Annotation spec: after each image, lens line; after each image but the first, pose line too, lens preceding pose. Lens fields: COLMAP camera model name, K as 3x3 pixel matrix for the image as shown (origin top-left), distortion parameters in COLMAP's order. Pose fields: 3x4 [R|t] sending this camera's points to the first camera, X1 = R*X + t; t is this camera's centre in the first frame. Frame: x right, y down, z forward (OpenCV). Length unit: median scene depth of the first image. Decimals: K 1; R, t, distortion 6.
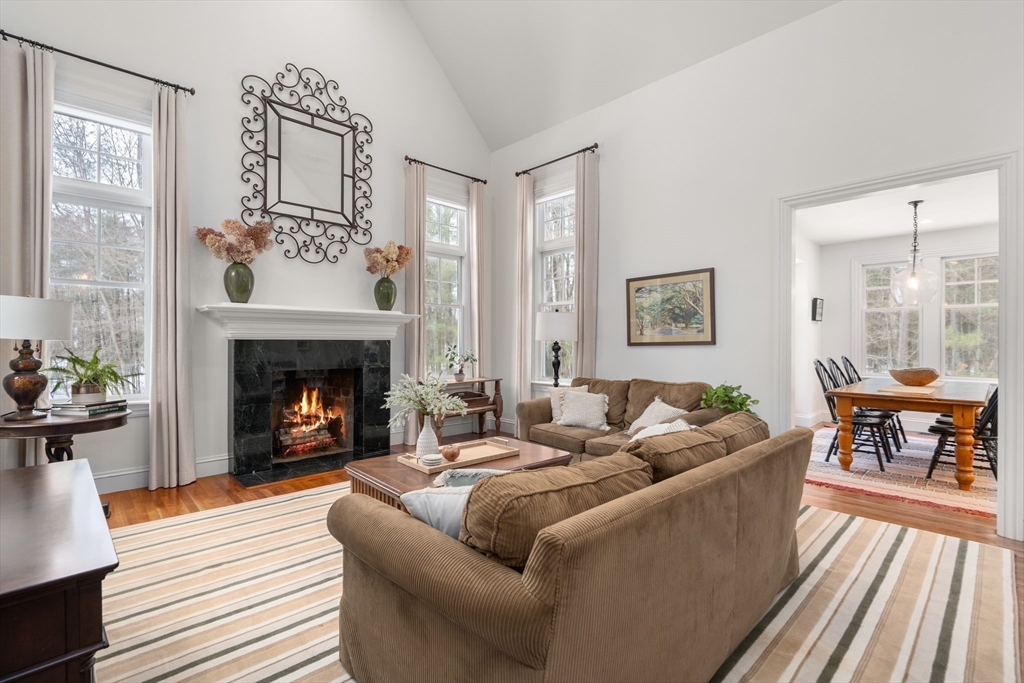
lens RADIAL K [[467.0, 0, 510.4], [0, 467.0, 342.0], [0, 0, 1]] dist [-0.007494, 0.001352]
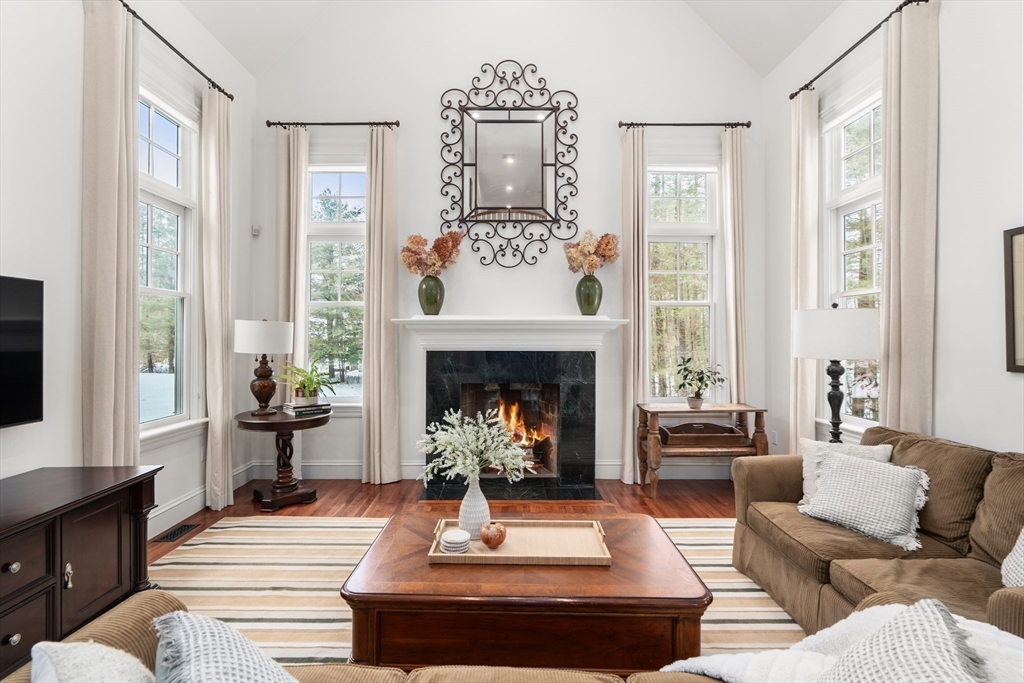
lens RADIAL K [[467.0, 0, 507.3], [0, 467.0, 335.1], [0, 0, 1]] dist [-0.007494, 0.001352]
pose [[0.726342, -0.006353, -0.687305, 0.215657], [-0.000079, 0.999957, -0.009326, -0.026412], [0.687334, 0.006828, 0.726310, 0.327610]]
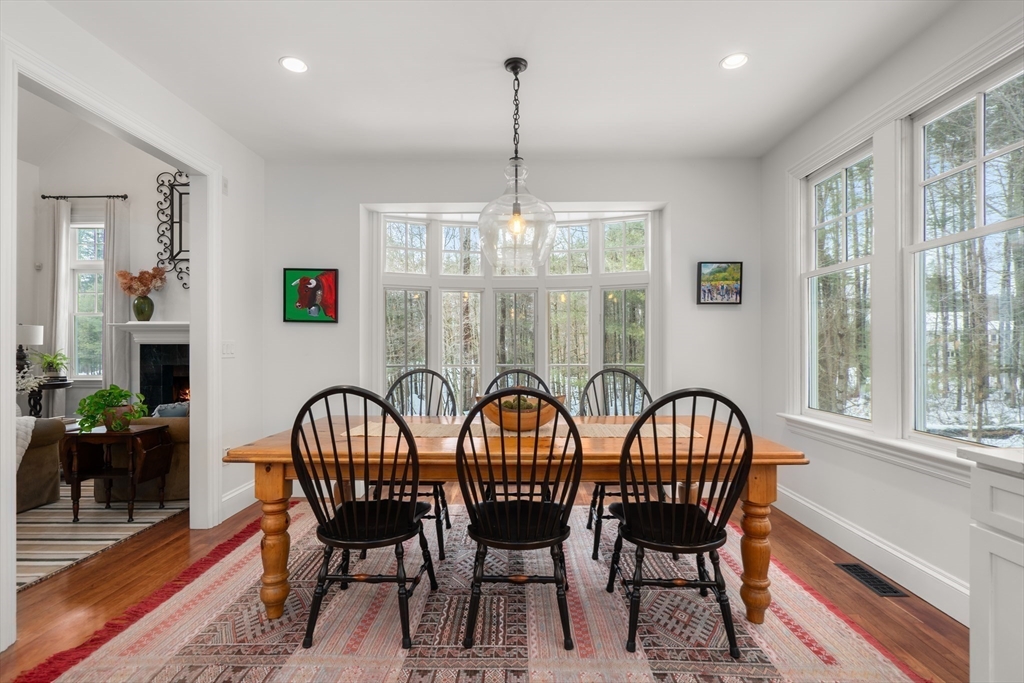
lens RADIAL K [[467.0, 0, 510.7], [0, 467.0, 348.8], [0, 0, 1]] dist [-0.007494, 0.001352]
pose [[0.713404, 0.002962, -0.700747, 1.257790], [-0.001534, 0.999995, 0.002666, 0.003375], [0.700752, -0.000827, 0.713405, 0.660363]]
